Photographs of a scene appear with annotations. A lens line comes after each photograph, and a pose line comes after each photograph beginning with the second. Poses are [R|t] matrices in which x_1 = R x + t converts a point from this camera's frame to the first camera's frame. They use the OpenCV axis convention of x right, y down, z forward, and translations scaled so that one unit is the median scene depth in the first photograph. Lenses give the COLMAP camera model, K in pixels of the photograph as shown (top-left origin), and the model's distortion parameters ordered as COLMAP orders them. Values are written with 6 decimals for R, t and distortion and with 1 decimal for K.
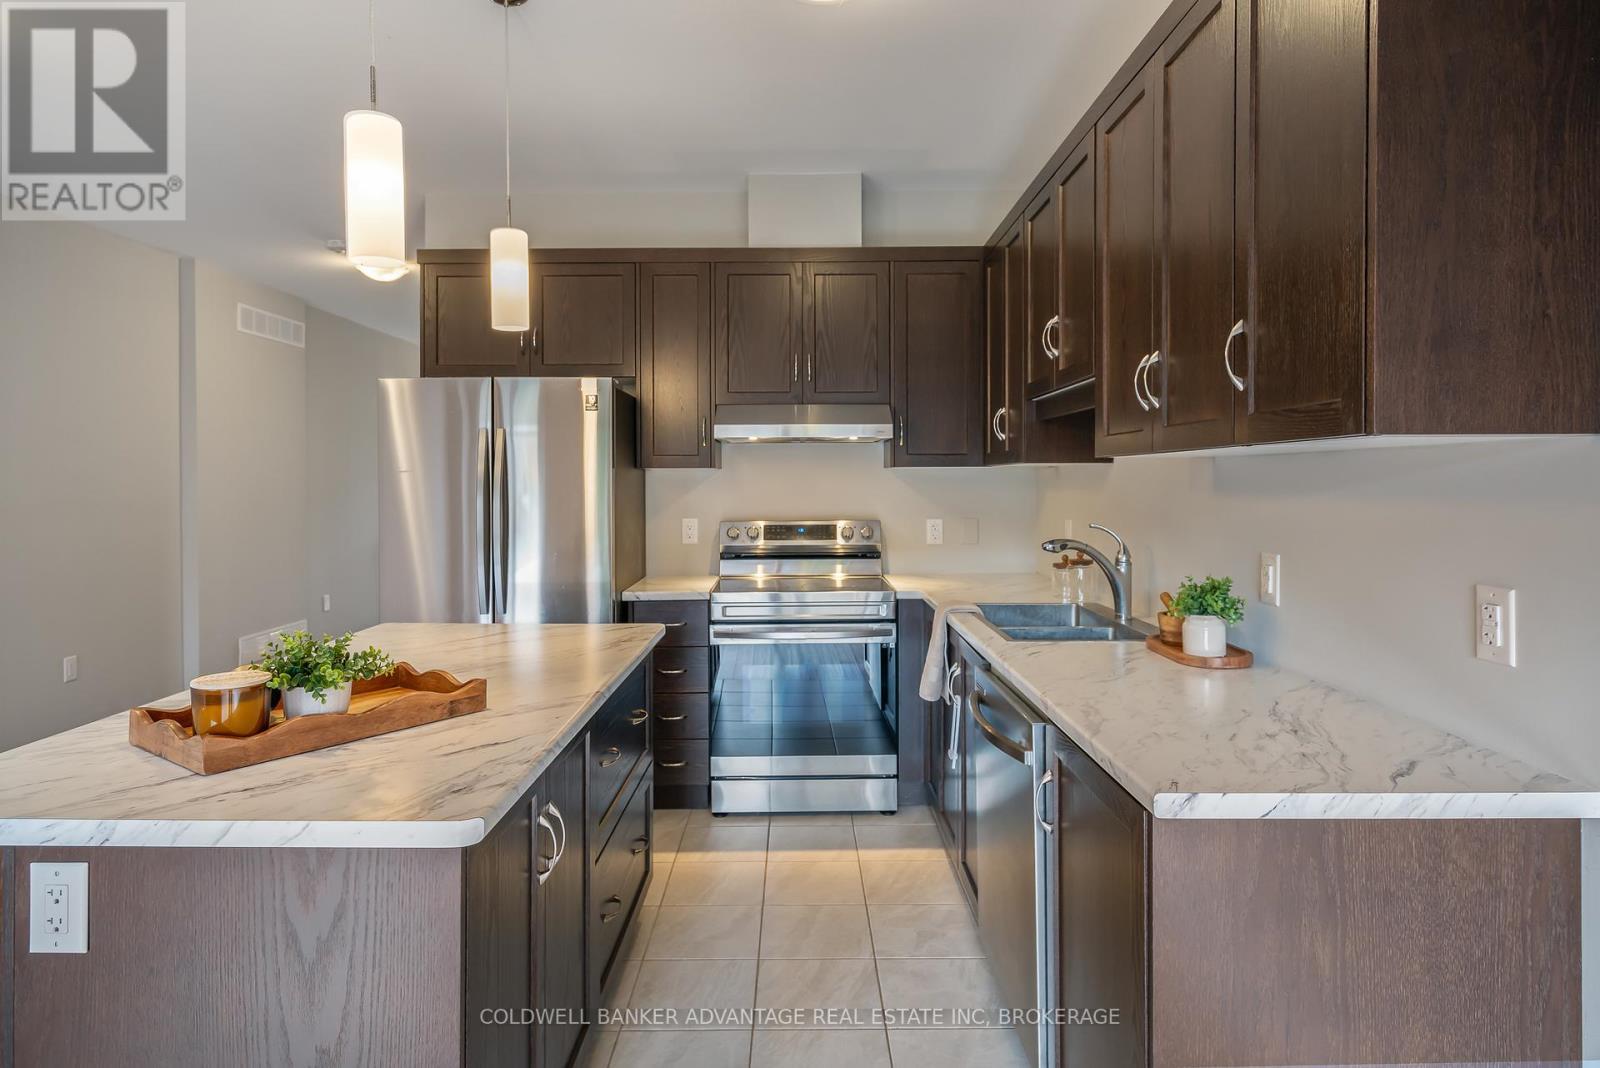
lens RADIAL K [[904.7, 0, 800.5], [0, 904.7, 481.7], [0, 0, 1]] dist [0.000148, 0.001428]
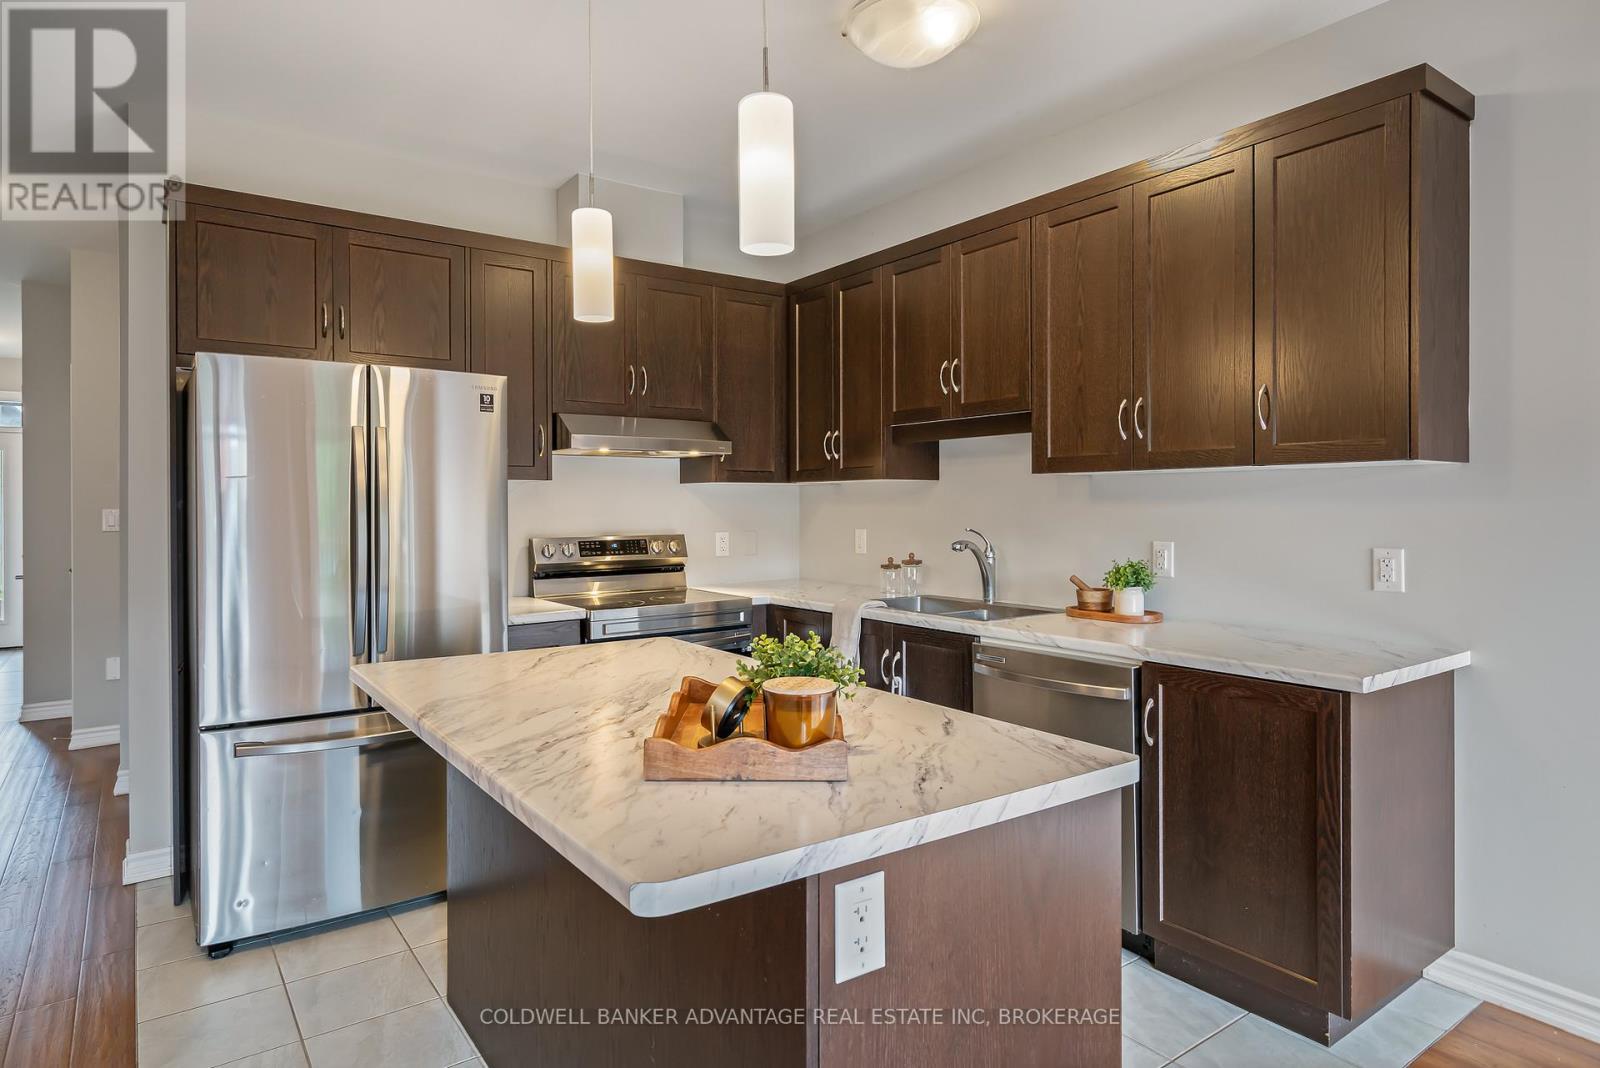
lens RADIAL K [[915.1, 0, 794.9], [0, 915.1, 505.6], [0, 0, 1]] dist [0.000893, 0.000460]
pose [[0.811961, -0.001507, 0.583709, -0.788339], [0.002291, 0.999997, -0.000606, 0.020925], [-0.583707, 0.001830, 0.811962, 0.151391]]
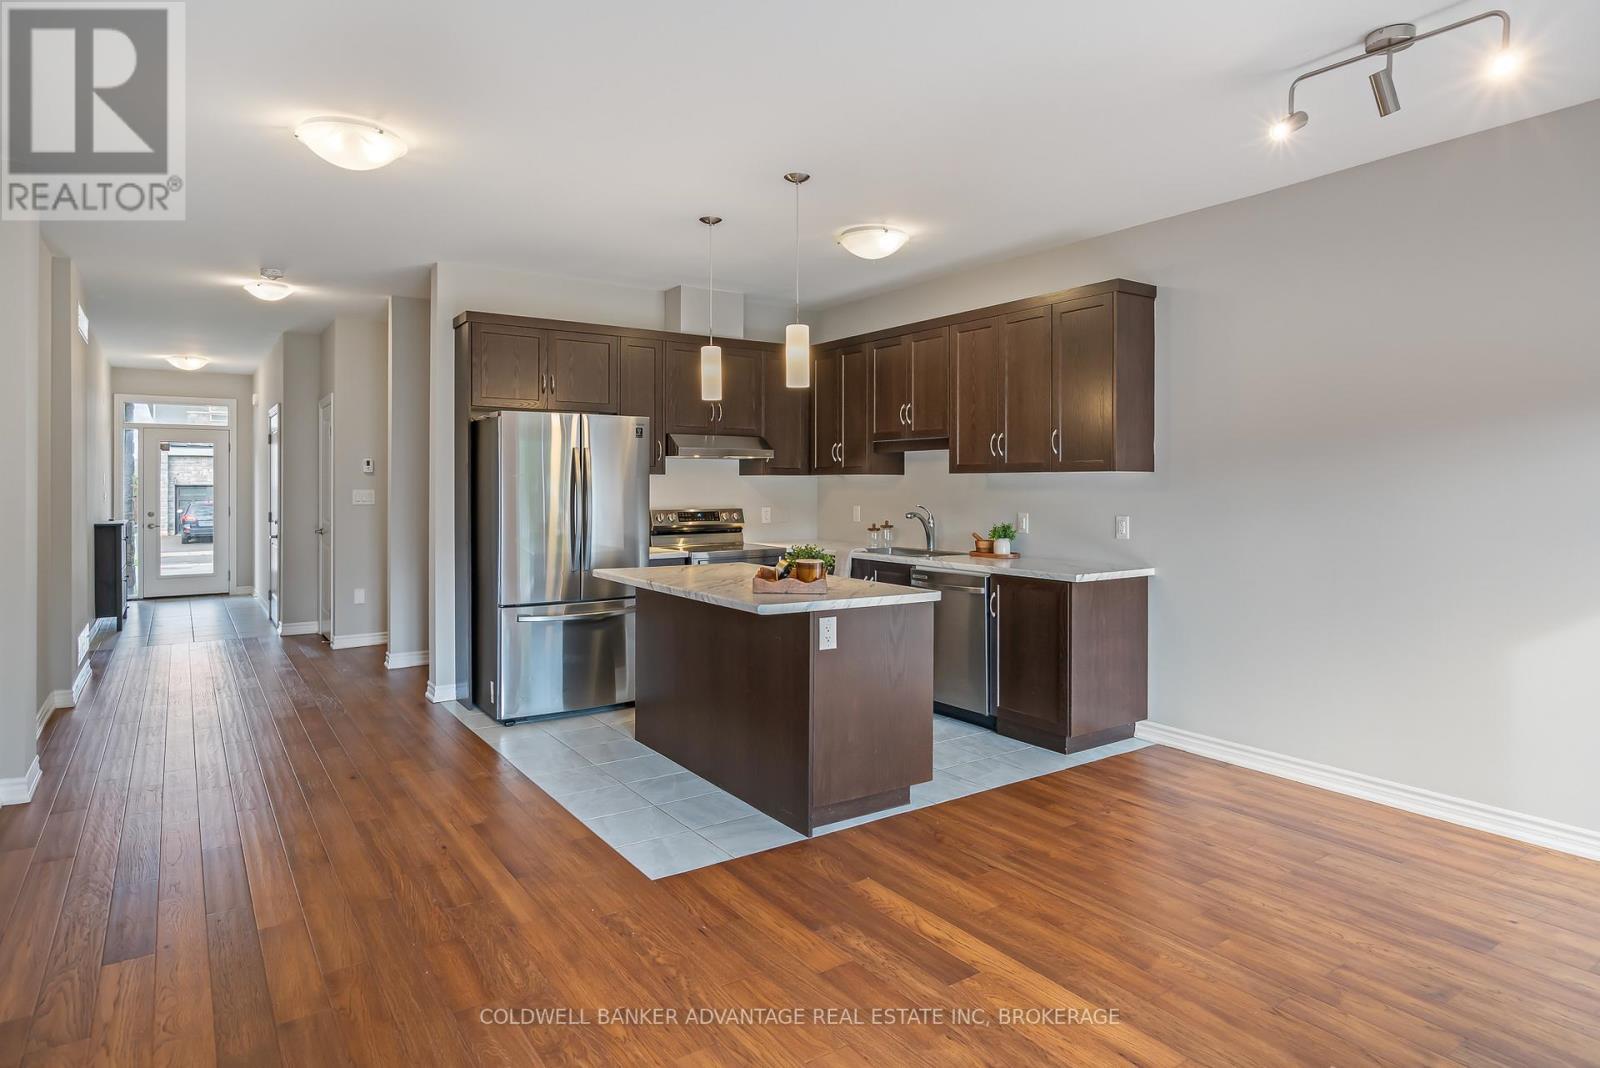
lens RADIAL K [[904.7, 0, 800.5], [0, 904.7, 481.7], [0, 0, 1]] dist [0.000148, 0.001428]
pose [[0.824768, 0.006780, 0.565430, -1.377886], [-0.003663, 0.999971, -0.006648, 0.011093], [-0.565459, 0.003412, 0.824769, -0.708320]]
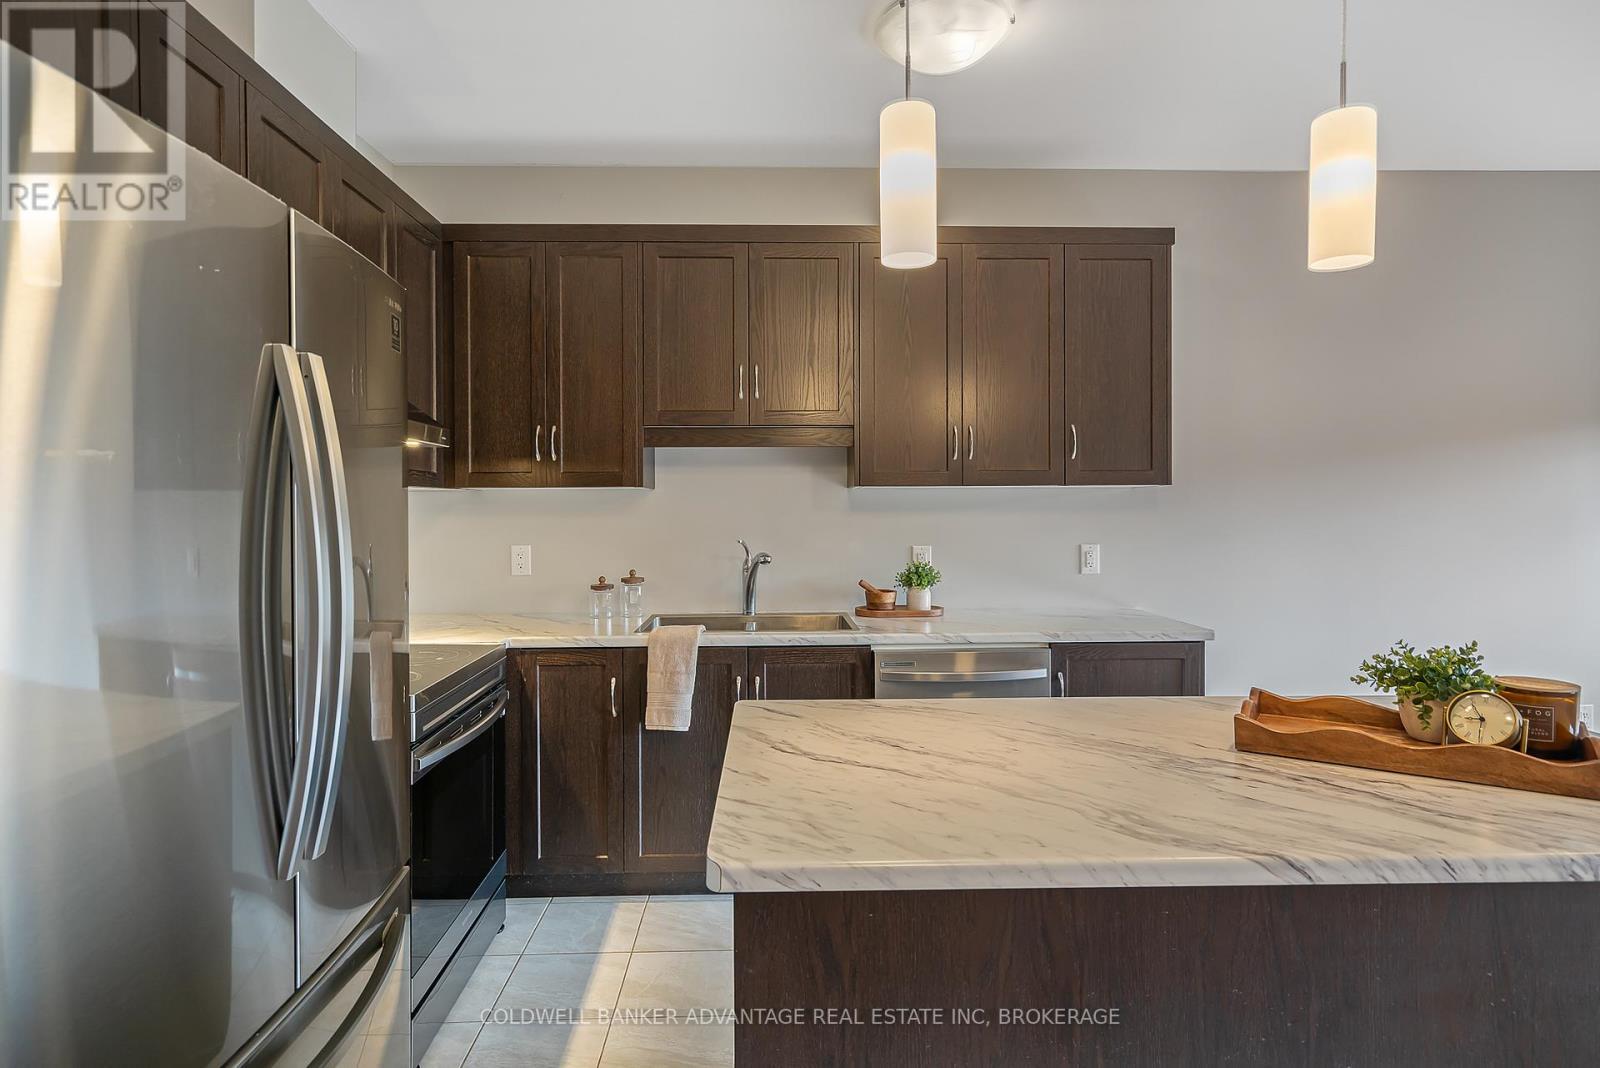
lens RADIAL K [[830.2, 0, 801.9], [0, 830.2, 509.2], [0, 0, 1]] dist [-0.002668, -0.000482]
pose [[-0.020286, 0.002882, 0.999790, -1.022736], [0.005976, 0.999978, -0.002762, 0.012555], [-0.999776, 0.005919, -0.020303, 1.221011]]
